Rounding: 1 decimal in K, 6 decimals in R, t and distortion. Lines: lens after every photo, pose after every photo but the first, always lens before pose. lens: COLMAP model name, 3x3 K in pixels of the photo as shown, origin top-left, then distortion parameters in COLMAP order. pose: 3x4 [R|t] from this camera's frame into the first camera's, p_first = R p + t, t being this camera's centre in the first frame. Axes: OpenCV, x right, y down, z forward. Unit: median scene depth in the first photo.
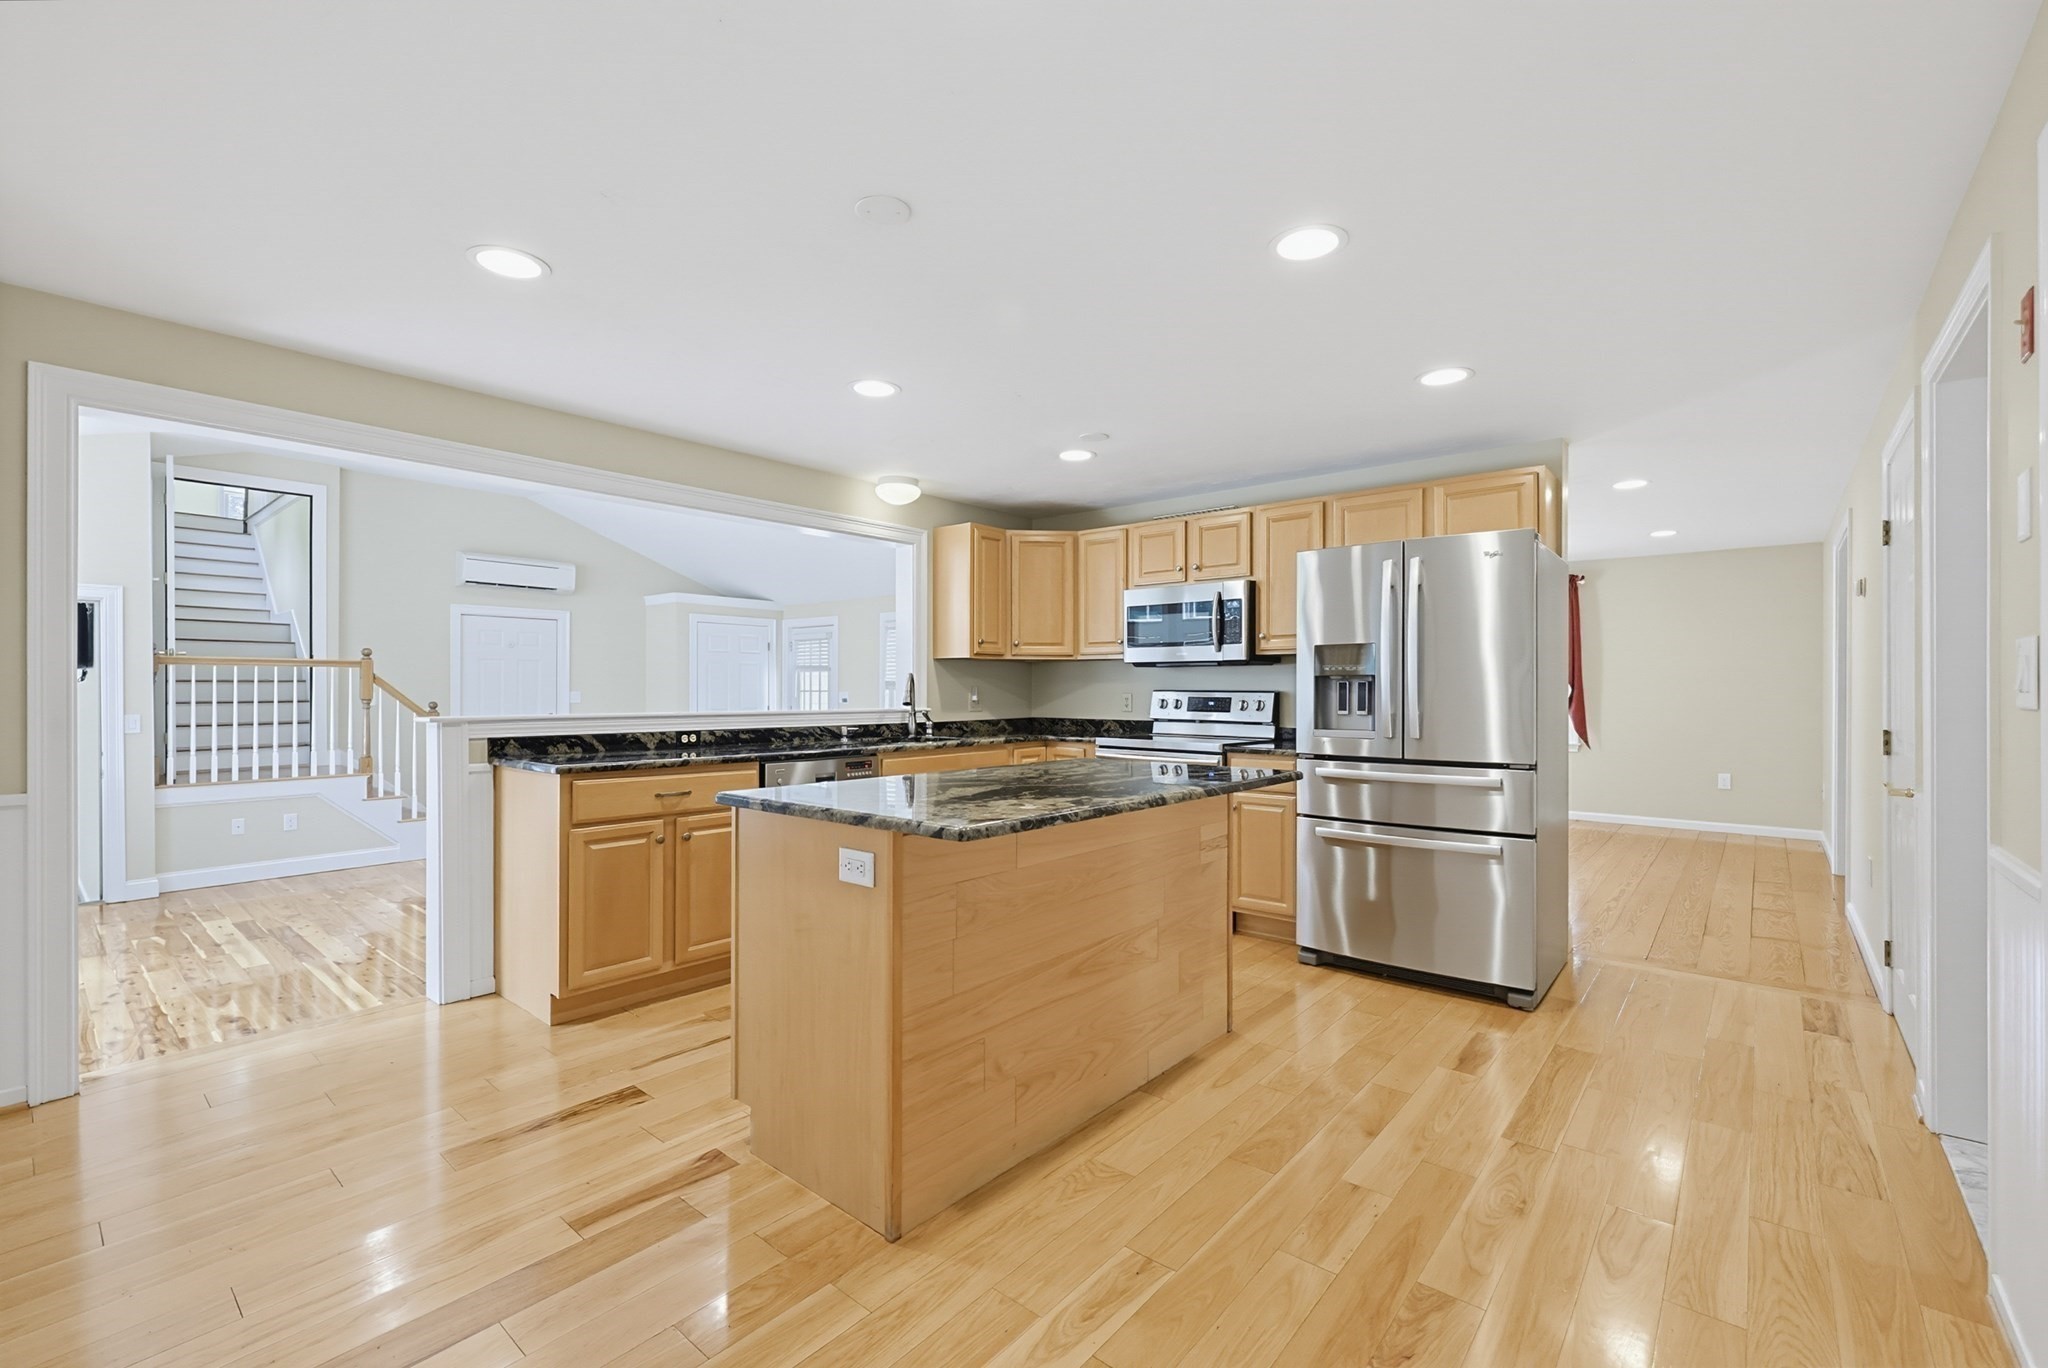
lens RADIAL K [[891.2, 0, 1032.5], [0, 891.2, 688.4], [0, 0, 1]] dist [0.009414, -0.003711]
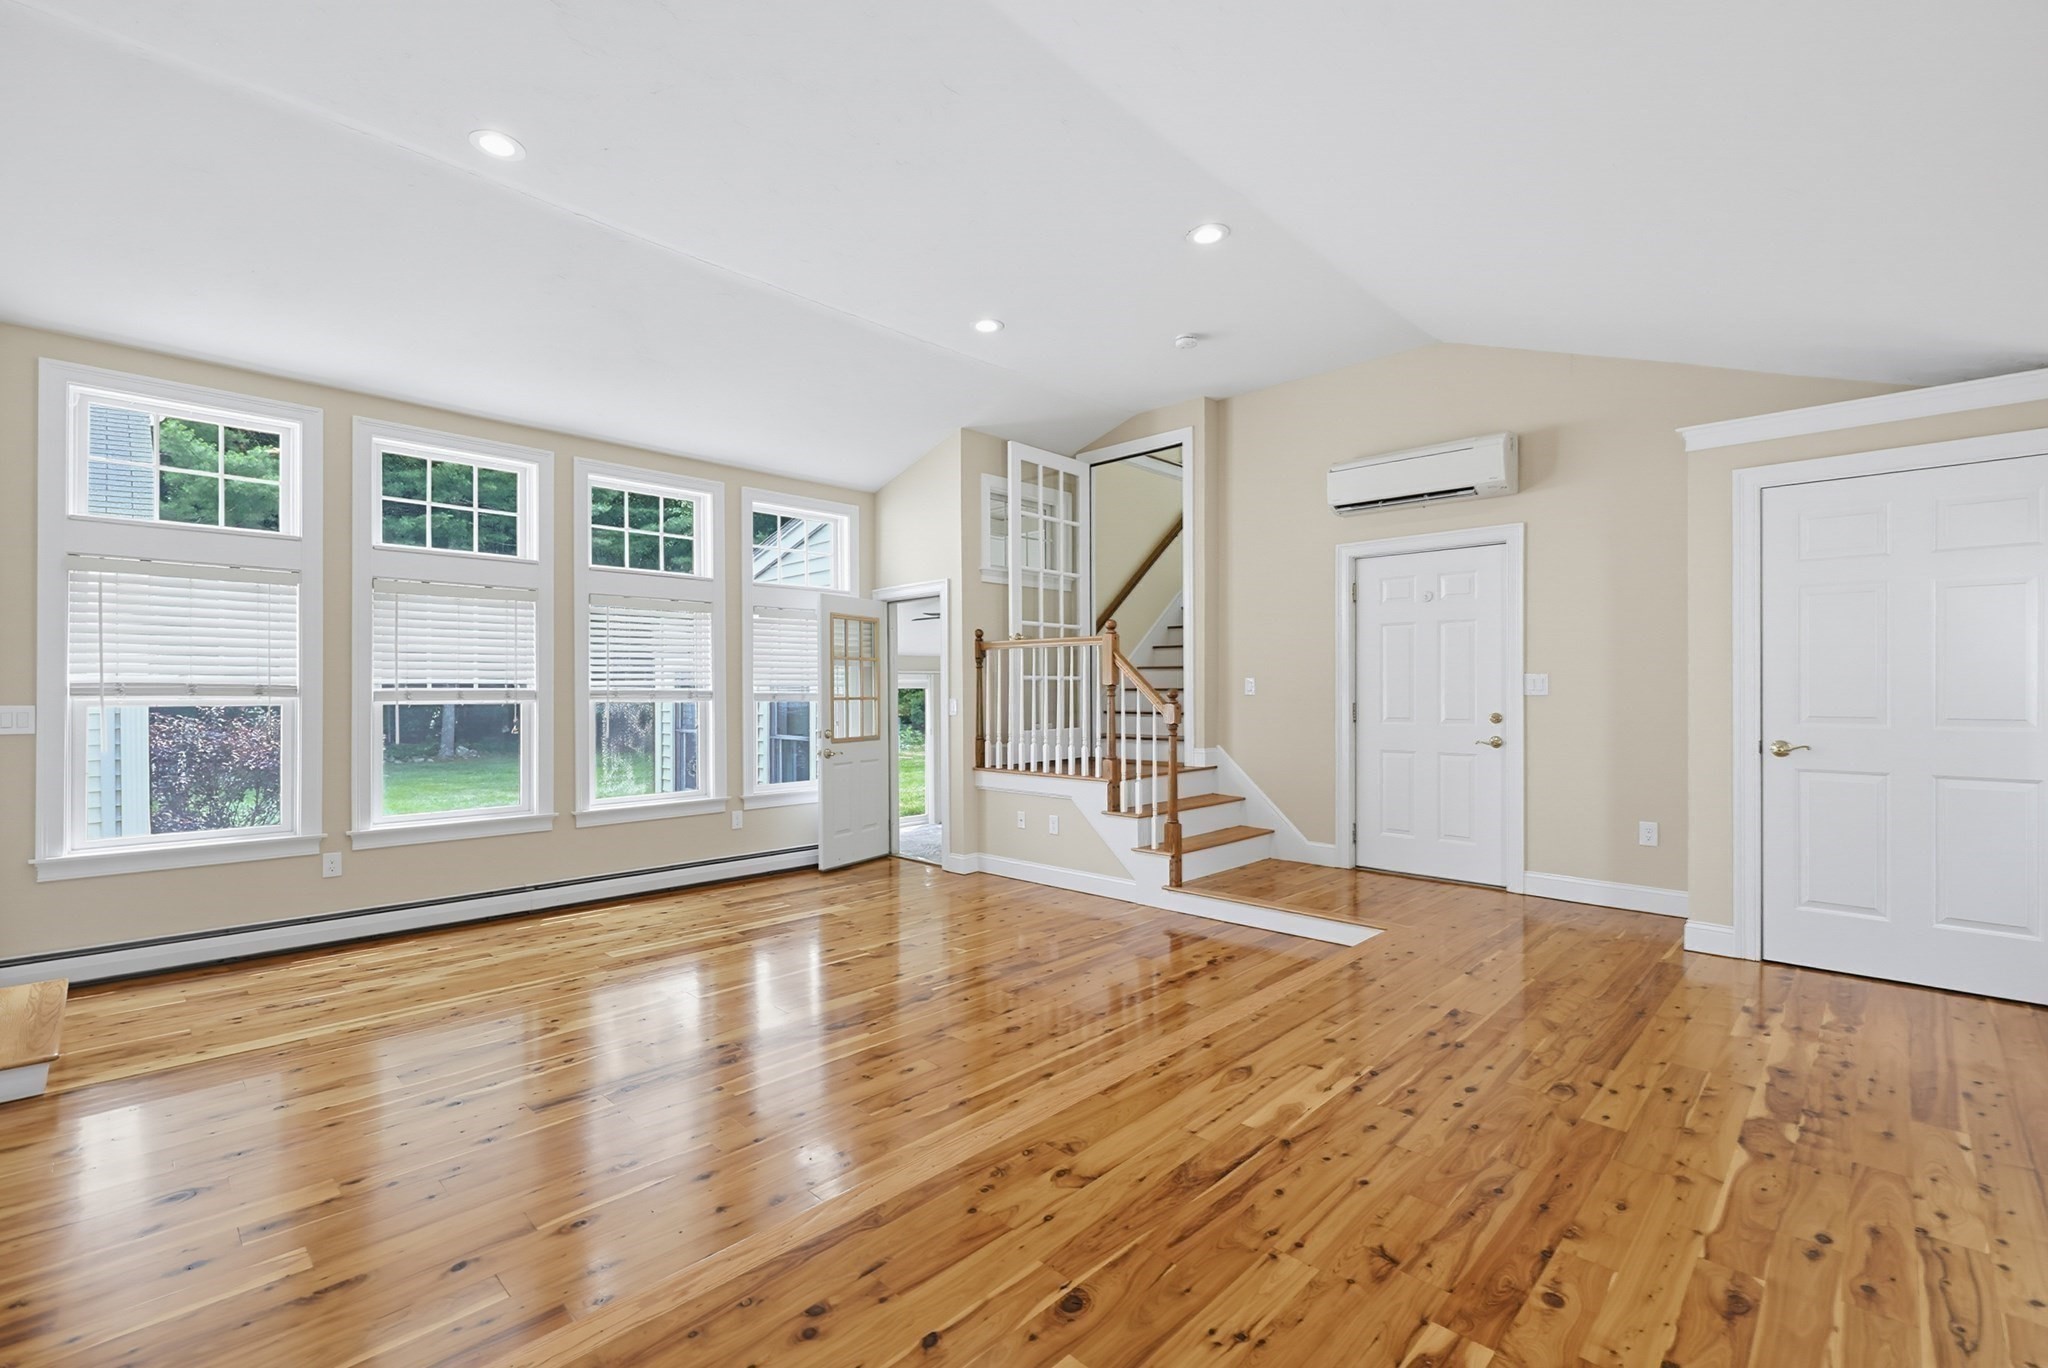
lens RADIAL K [[891.2, 0, 1032.5], [0, 891.2, 688.4], [0, 0, 1]] dist [0.009414, -0.003711]
pose [[-0.067386, -0.002501, -0.997724, 0.058485], [0.002034, 0.999994, -0.002644, 0.026557], [0.997725, -0.002207, -0.067381, 1.513019]]
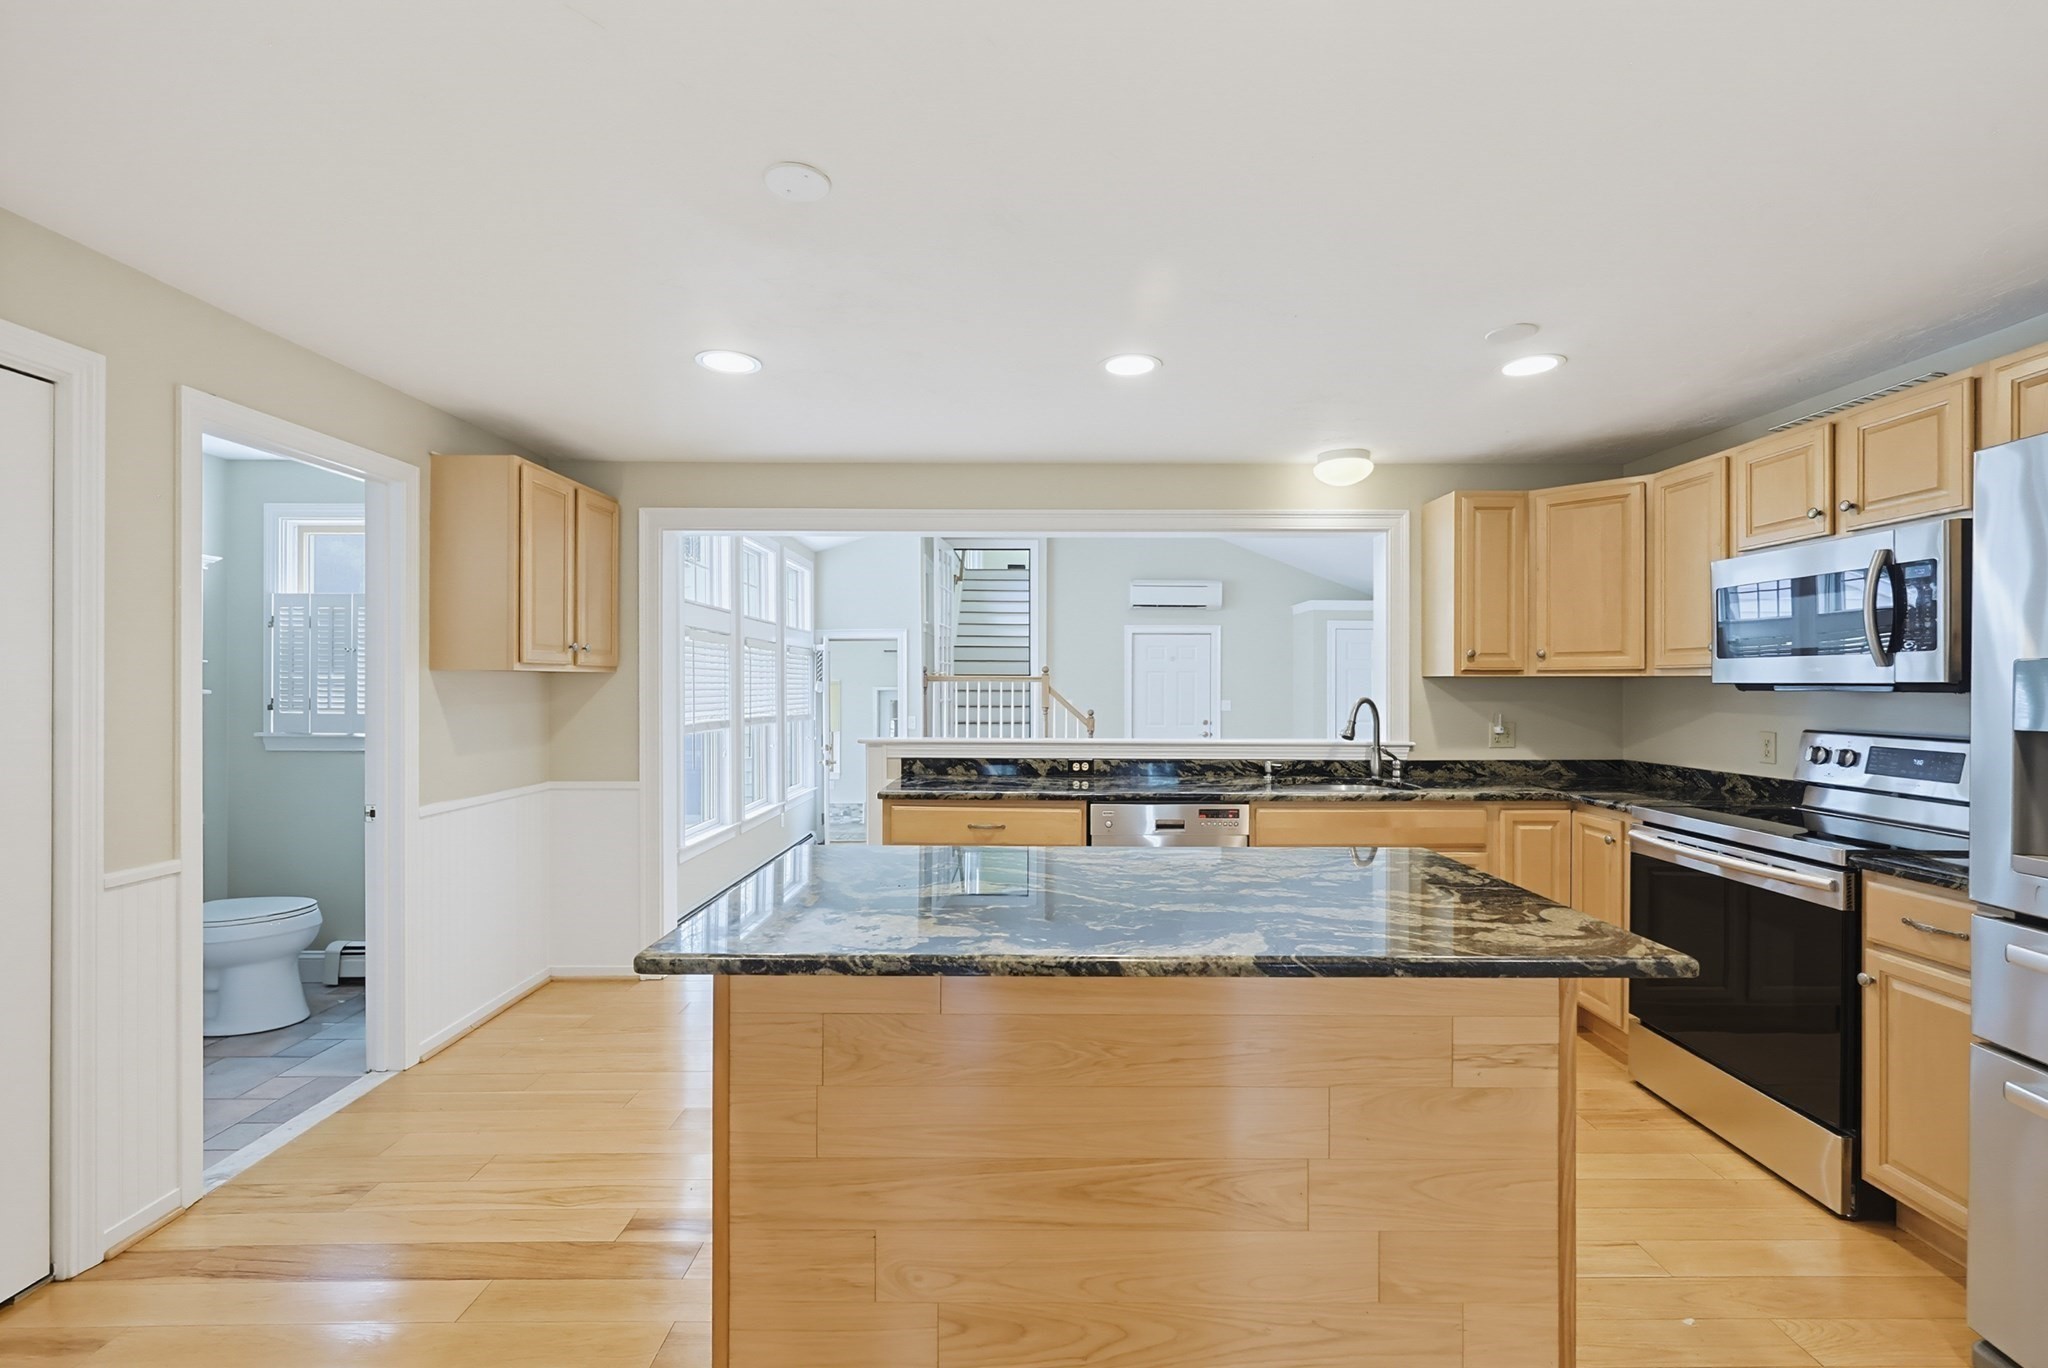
lens RADIAL K [[875.2, 0, 1024.0], [0, 875.2, 684.0], [0, 0, 1]] dist [0.000503, 0.000538]
pose [[0.641849, -0.000361, -0.766831, 0.274581], [-0.000551, 0.999999, -0.000932, -0.029705], [0.766831, 0.001021, 0.641848, 0.293612]]
